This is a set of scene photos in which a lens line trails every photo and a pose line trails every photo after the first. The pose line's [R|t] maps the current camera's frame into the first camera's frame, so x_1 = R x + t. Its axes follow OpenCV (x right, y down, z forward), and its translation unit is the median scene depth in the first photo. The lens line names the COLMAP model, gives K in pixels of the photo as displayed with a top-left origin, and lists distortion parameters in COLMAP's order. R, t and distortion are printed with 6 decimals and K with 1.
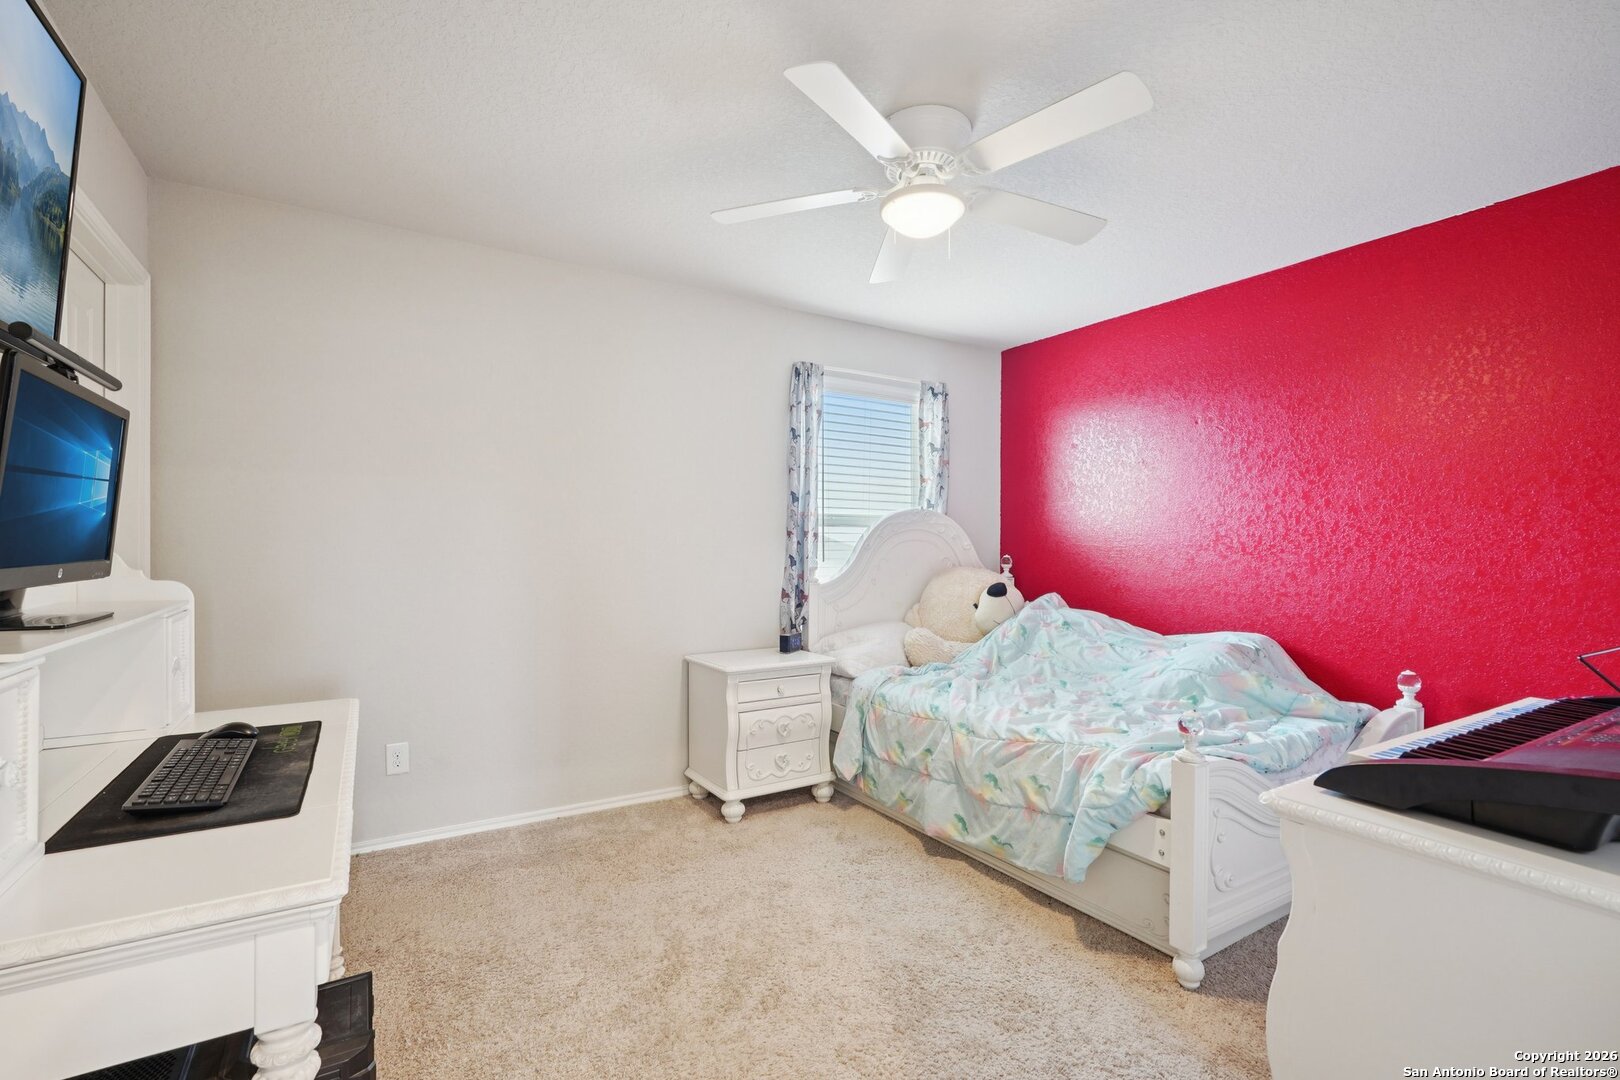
lens RADIAL K [[719.7, 0, 810.0], [0, 719.7, 540.0], [0, 0, 1]] dist [-0.006293, 0.000422]
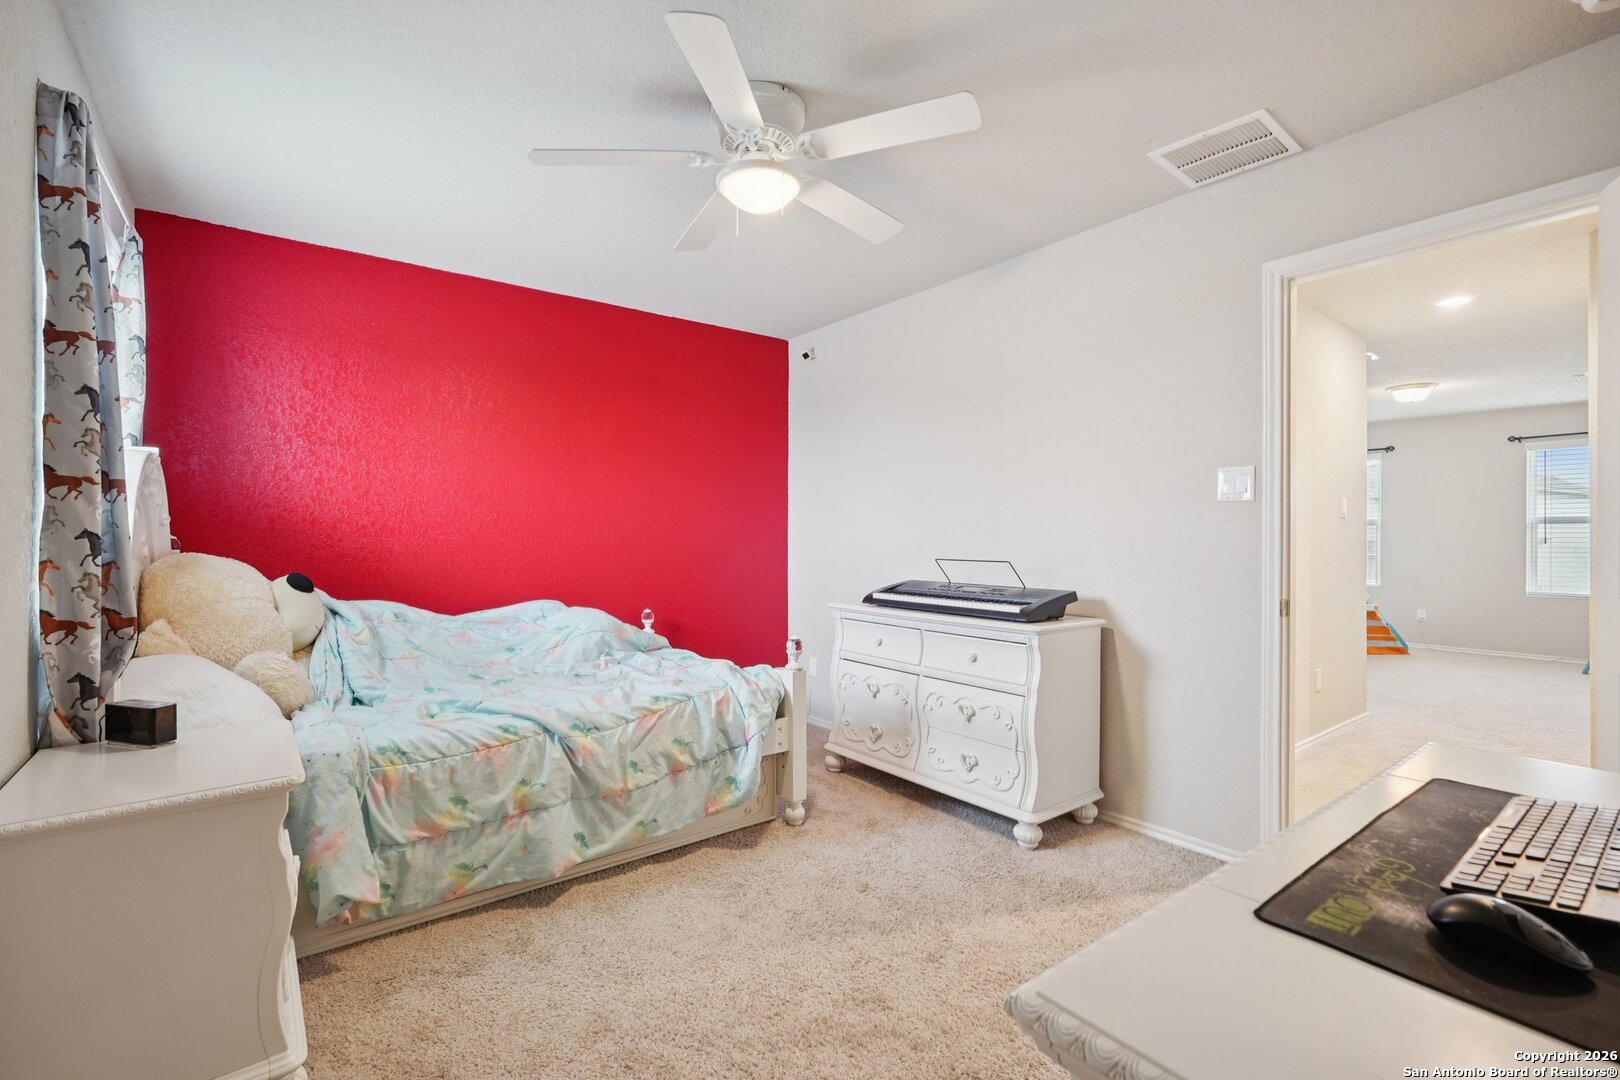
lens RADIAL K [[719.7, 0, 810.0], [0, 719.7, 540.0], [0, 0, 1]] dist [-0.006293, 0.000422]
pose [[-0.085943, -0.009420, 0.996256, -0.694903], [-0.007780, 0.999931, 0.008783, 0.026437], [-0.996270, -0.006996, -0.086010, 0.838665]]
